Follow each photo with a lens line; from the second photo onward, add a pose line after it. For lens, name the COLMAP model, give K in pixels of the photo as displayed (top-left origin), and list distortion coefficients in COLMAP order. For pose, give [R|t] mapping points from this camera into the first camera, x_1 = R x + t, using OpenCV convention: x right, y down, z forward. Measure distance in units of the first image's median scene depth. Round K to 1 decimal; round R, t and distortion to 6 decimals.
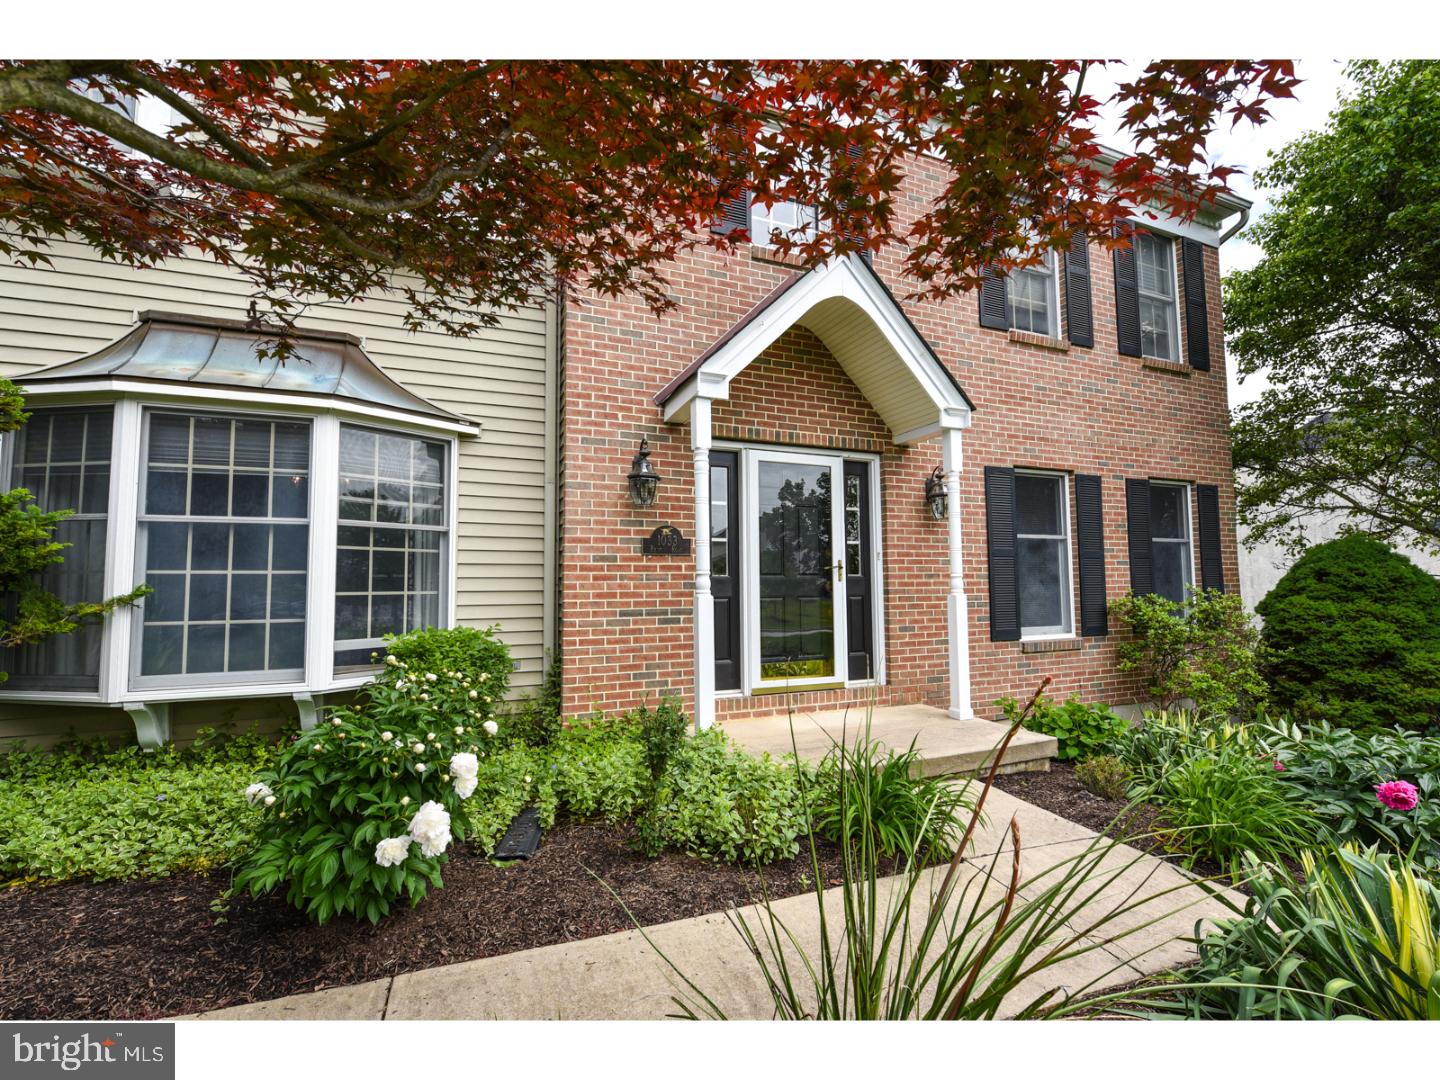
lens RADIAL K [[660.5, 0, 727.0], [0, 660.5, 549.2], [0, 0, 1]] dist [-0.009884, -0.000871]
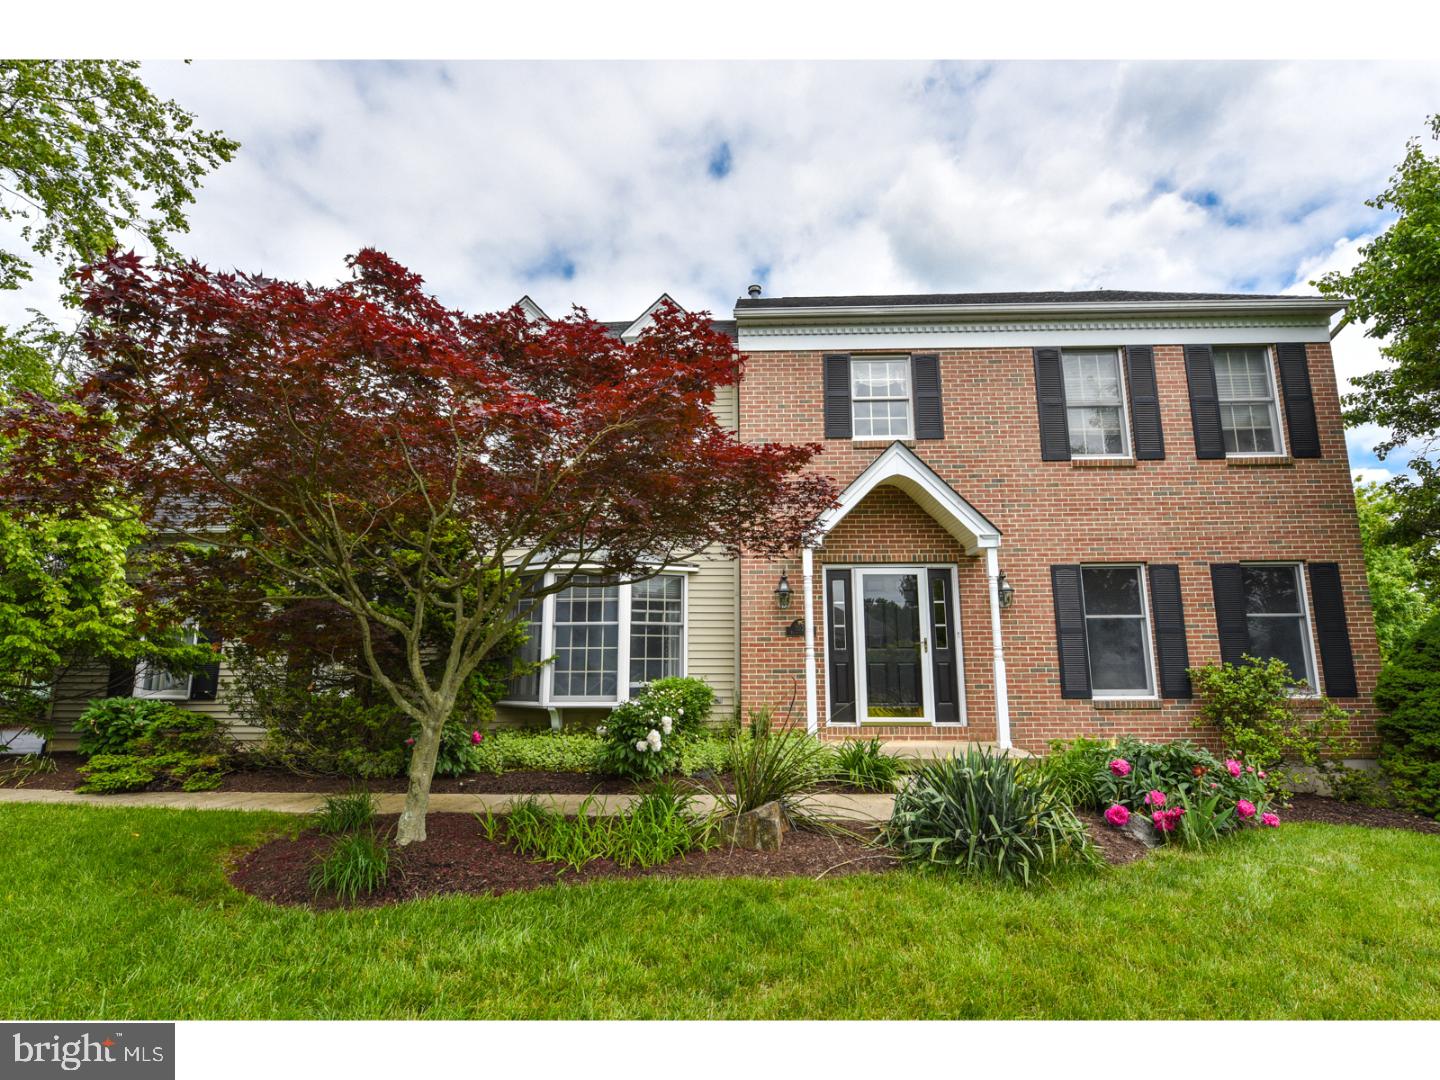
lens RADIAL K [[751.4, 0, 721.7], [0, 751.4, 534.5], [0, 0, 1]] dist [-0.005581, -0.001472]
pose [[0.903990, -0.069503, -0.421867, 0.518324], [0.019988, 0.992490, -0.120683, -0.020965], [0.427087, 0.100664, 0.898590, -0.778804]]
